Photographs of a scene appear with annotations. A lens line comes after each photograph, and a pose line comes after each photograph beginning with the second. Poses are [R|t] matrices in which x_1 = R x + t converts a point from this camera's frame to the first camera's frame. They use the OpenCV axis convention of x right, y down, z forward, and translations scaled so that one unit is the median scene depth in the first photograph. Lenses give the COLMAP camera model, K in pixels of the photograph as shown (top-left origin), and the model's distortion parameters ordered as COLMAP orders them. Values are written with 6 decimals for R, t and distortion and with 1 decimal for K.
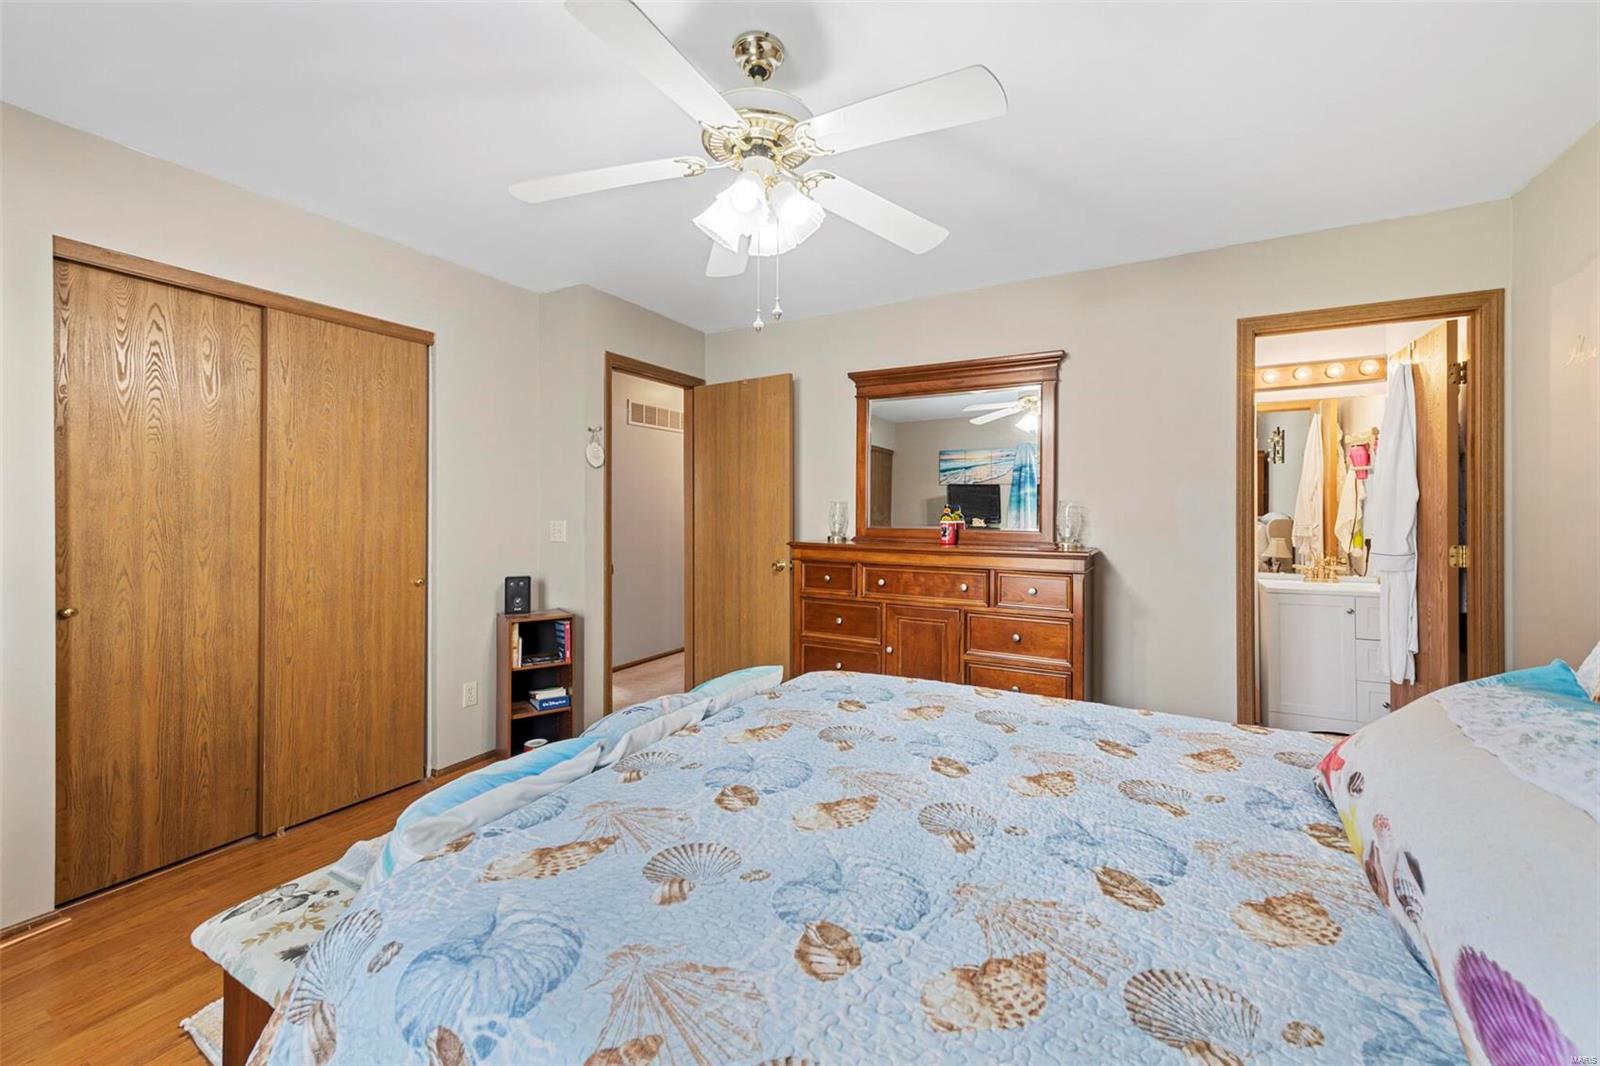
lens RADIAL K [[644.6, 0, 803.1], [0, 644.6, 506.4], [0, 0, 1]] dist [0.009265, -0.000312]
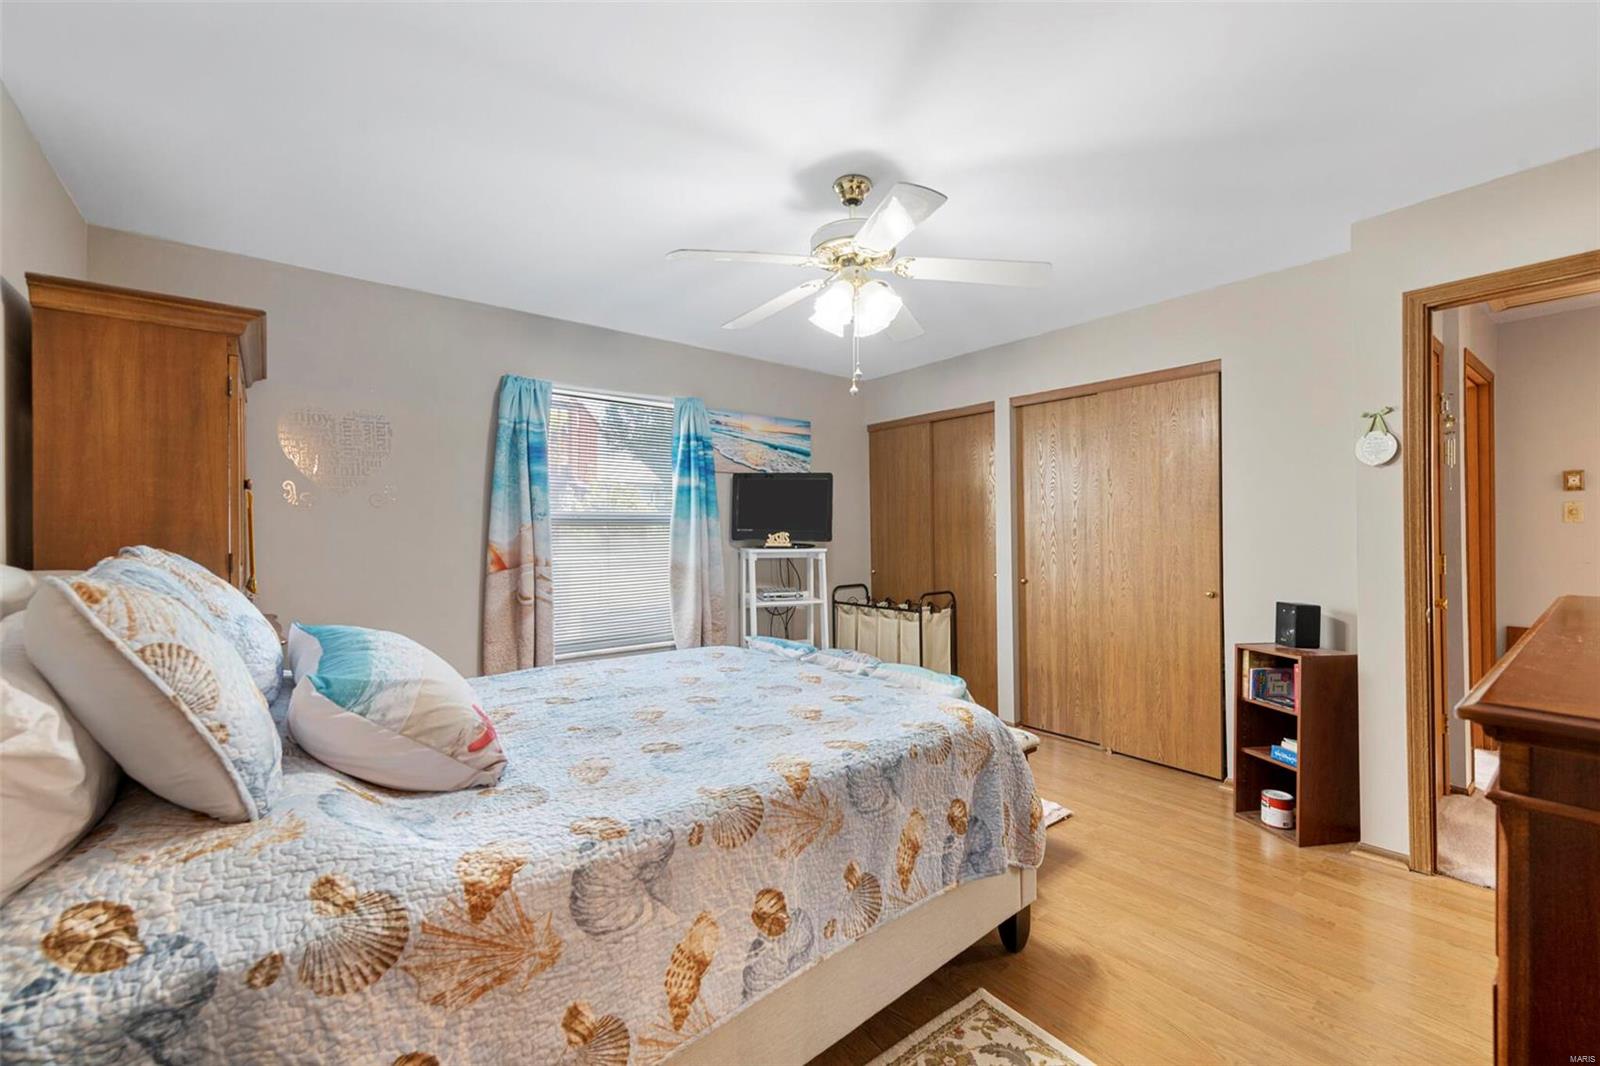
lens RADIAL K [[648.9, 0, 800.0], [0, 648.9, 533.0], [0, 0, 1]] dist [0.002904, 0.000154]
pose [[-0.398079, 0.002488, -0.917348, 0.767439], [0.013094, 0.999910, -0.002970, 0.009067], [0.917258, -0.013194, -0.398075, 0.909820]]
